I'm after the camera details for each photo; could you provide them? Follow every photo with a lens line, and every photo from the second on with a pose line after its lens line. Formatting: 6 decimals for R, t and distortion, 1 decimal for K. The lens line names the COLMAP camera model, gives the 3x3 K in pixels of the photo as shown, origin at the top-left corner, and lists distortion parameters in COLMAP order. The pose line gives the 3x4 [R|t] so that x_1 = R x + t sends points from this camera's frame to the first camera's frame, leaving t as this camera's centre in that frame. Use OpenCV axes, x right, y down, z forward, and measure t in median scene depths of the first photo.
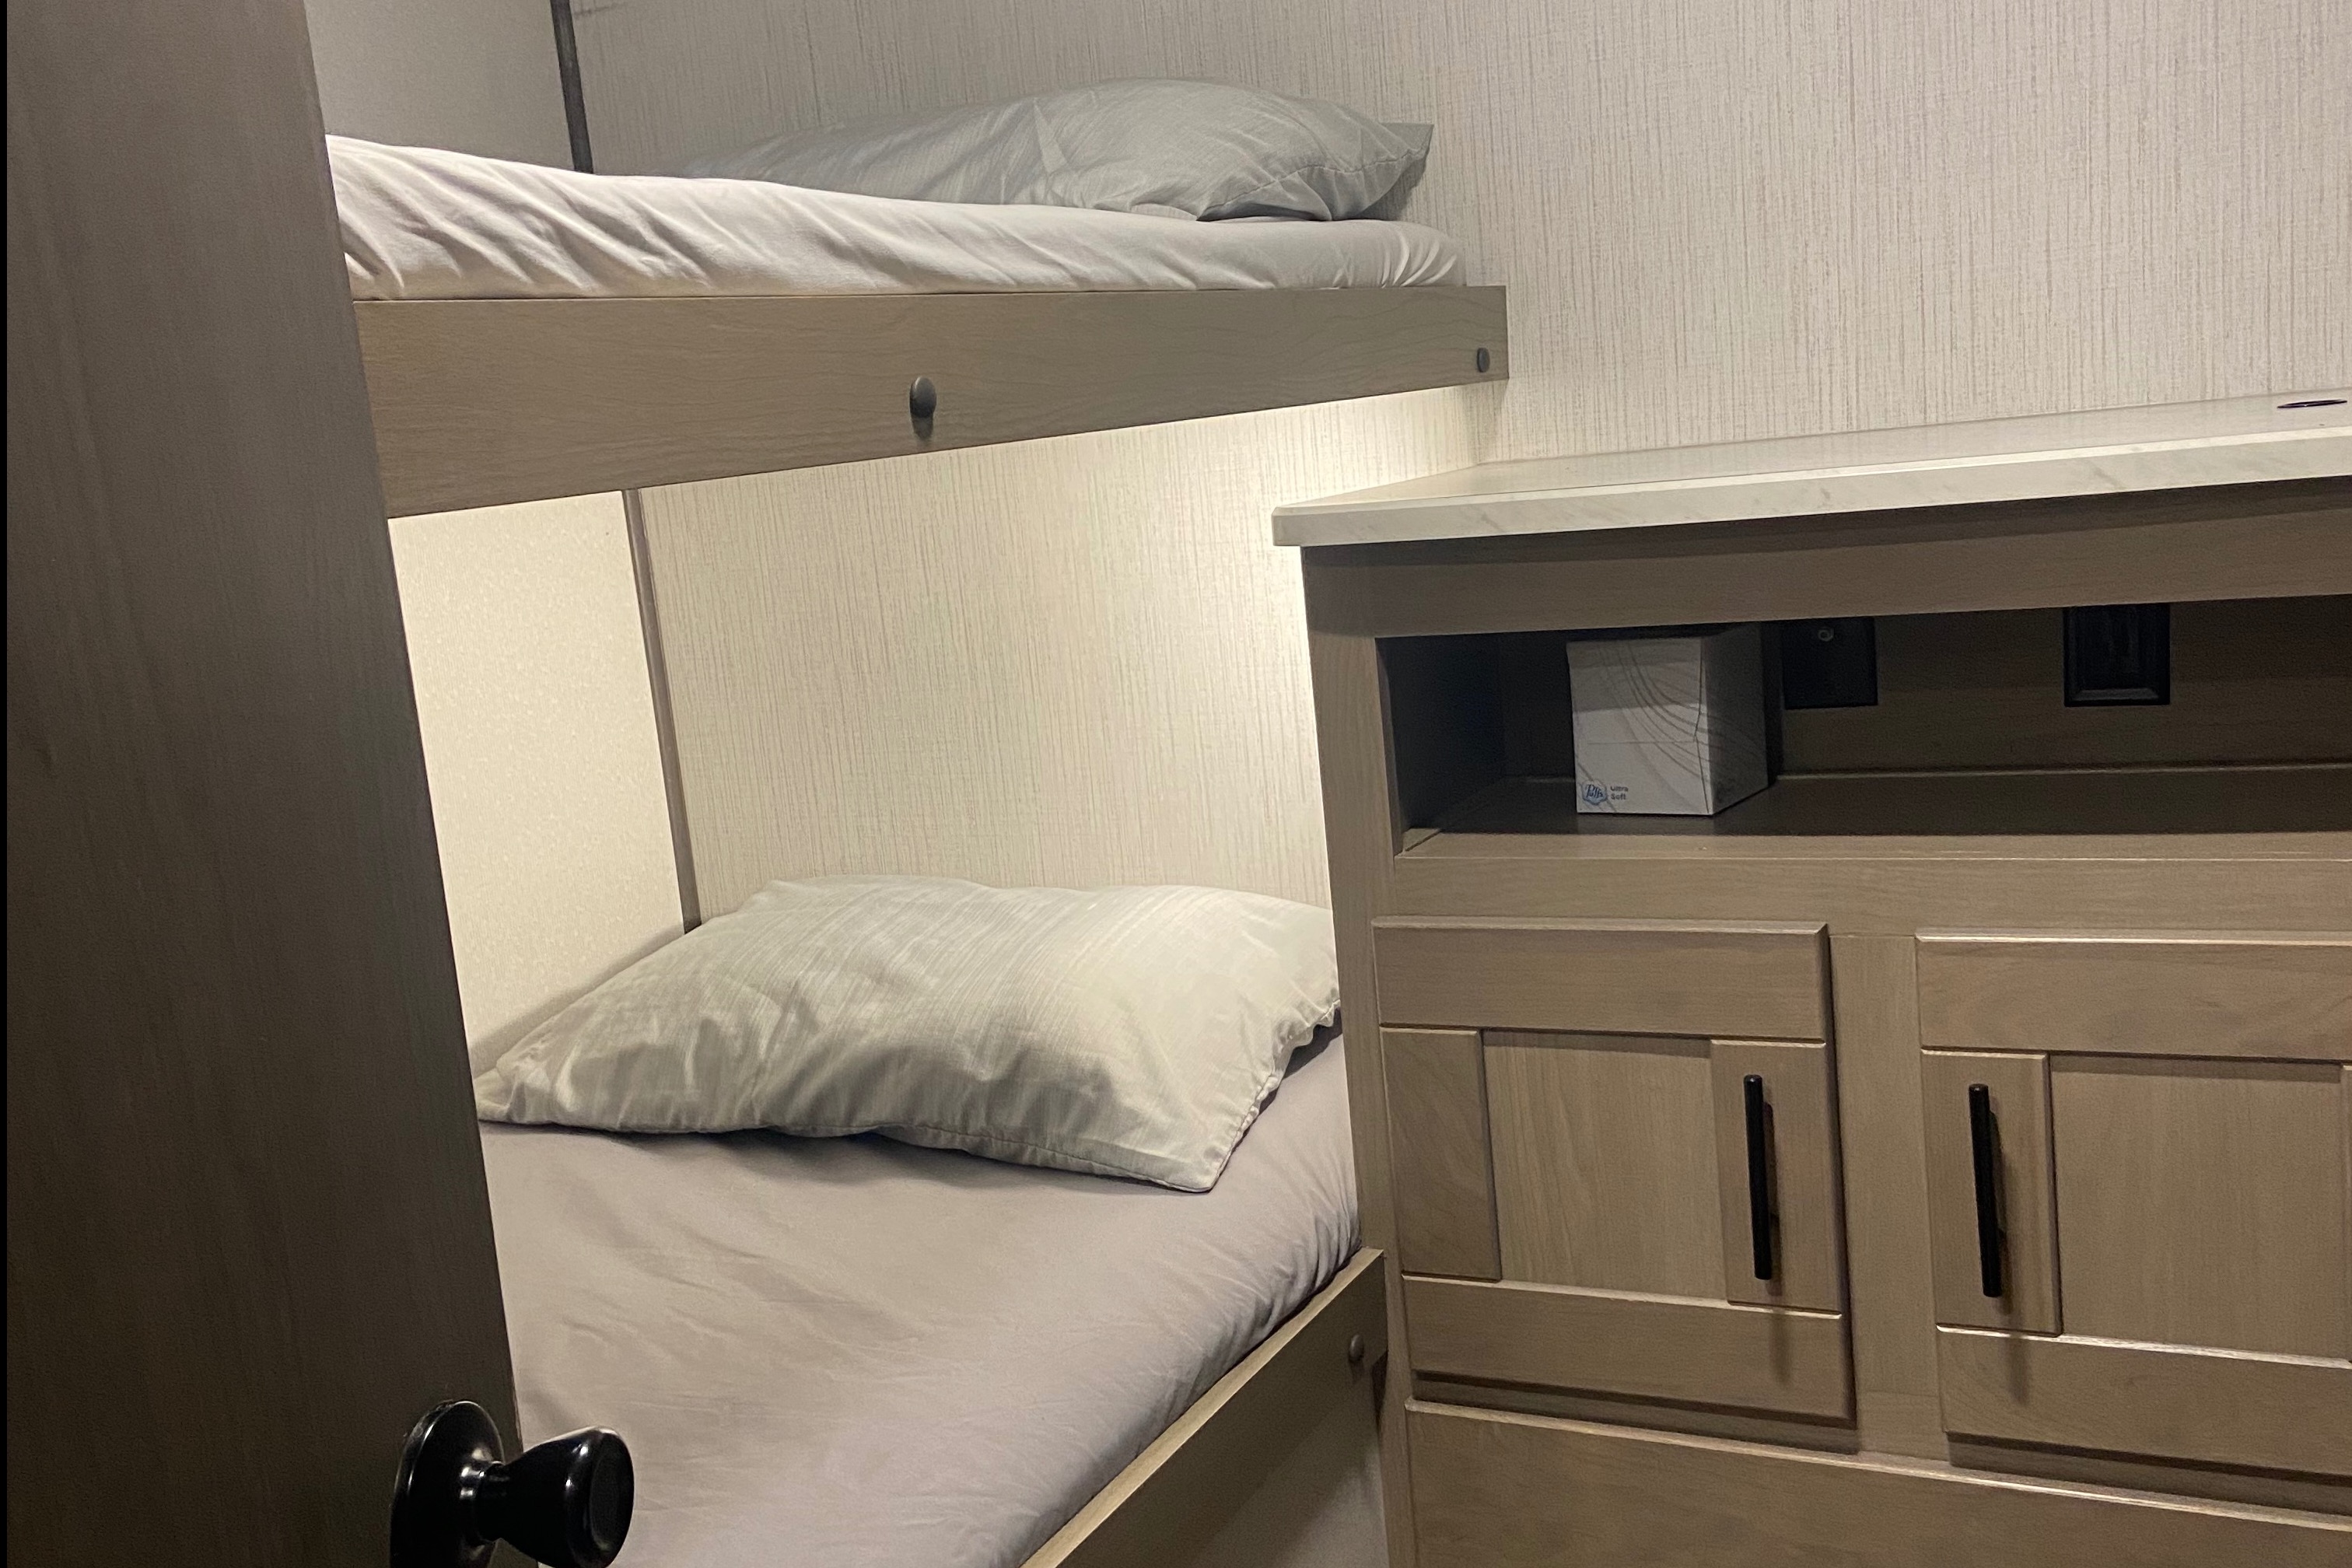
lens RADIAL K [[2318.0, 0, 1177.1], [0, 2318.0, 850.1], [0, 0, 1]] dist [0.140535, -0.287262]
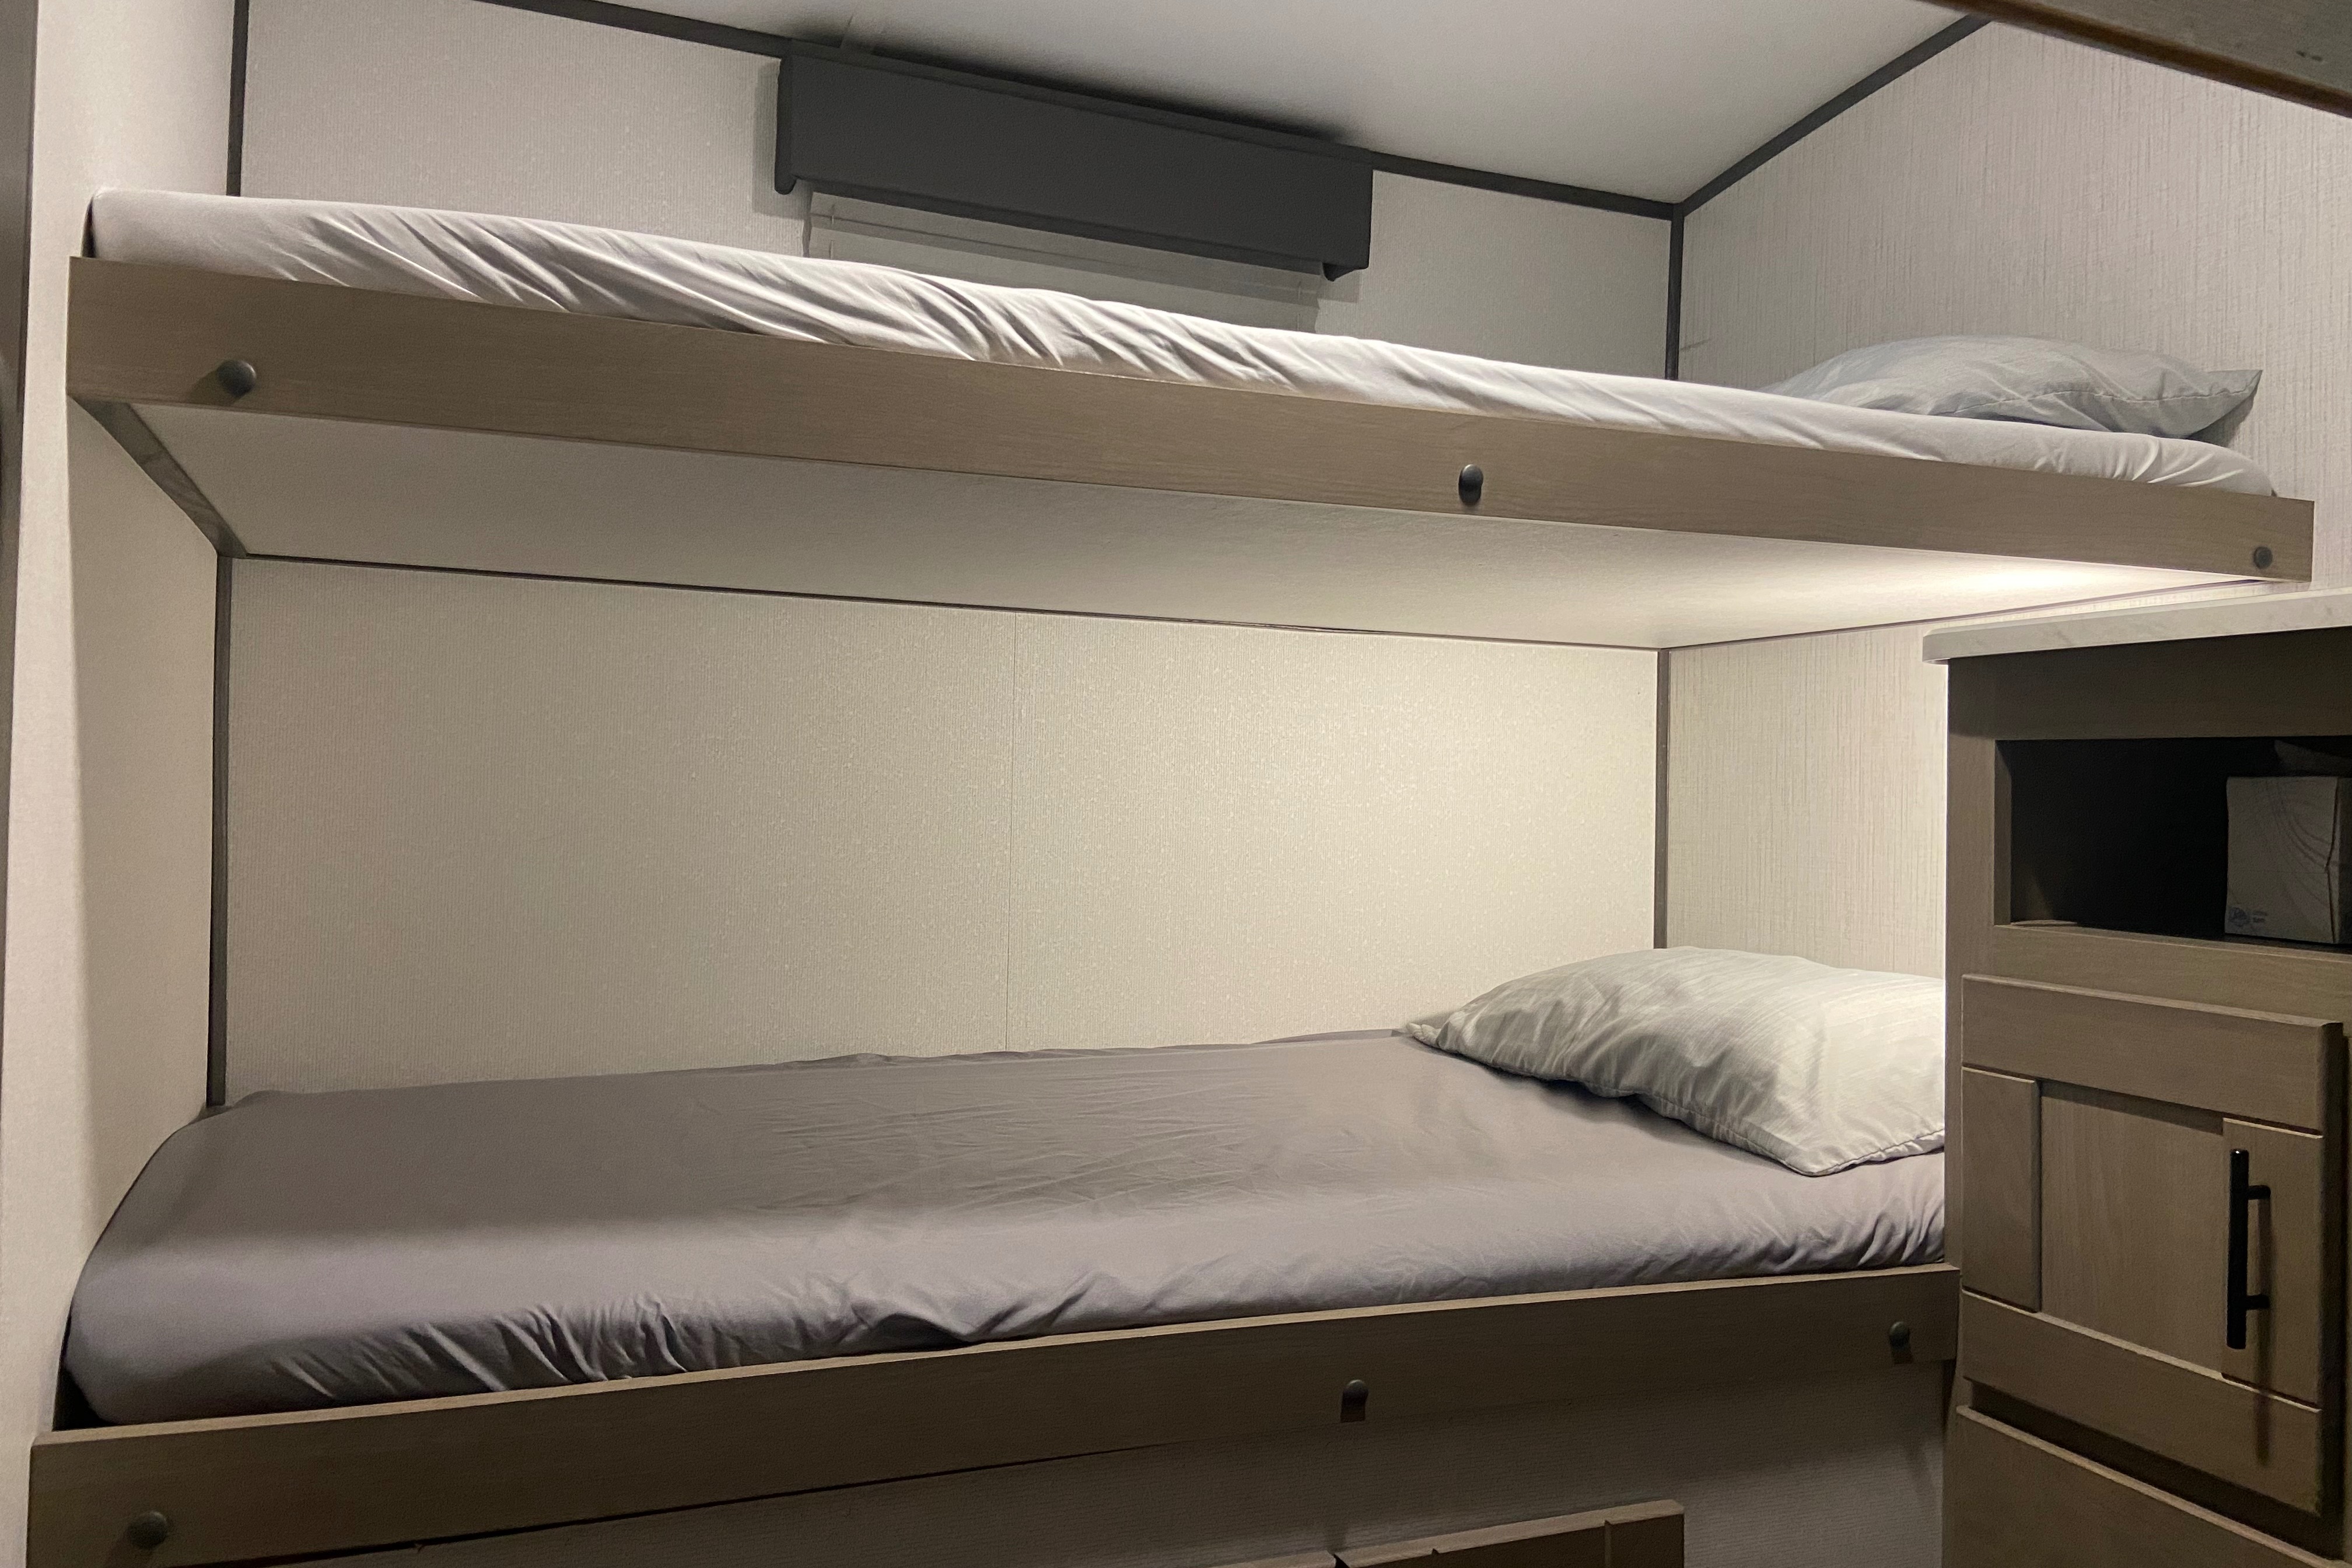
lens RADIAL K [[1737.9, 0, 1176.0], [0, 1737.9, 784.0], [0, 0, 1]] dist [0.112546, -0.141582]
pose [[0.740237, 0.108794, -0.663485, 0.372768], [-0.216453, 0.972846, -0.081972, 0.096816], [0.636551, 0.204292, 0.743685, 0.041892]]
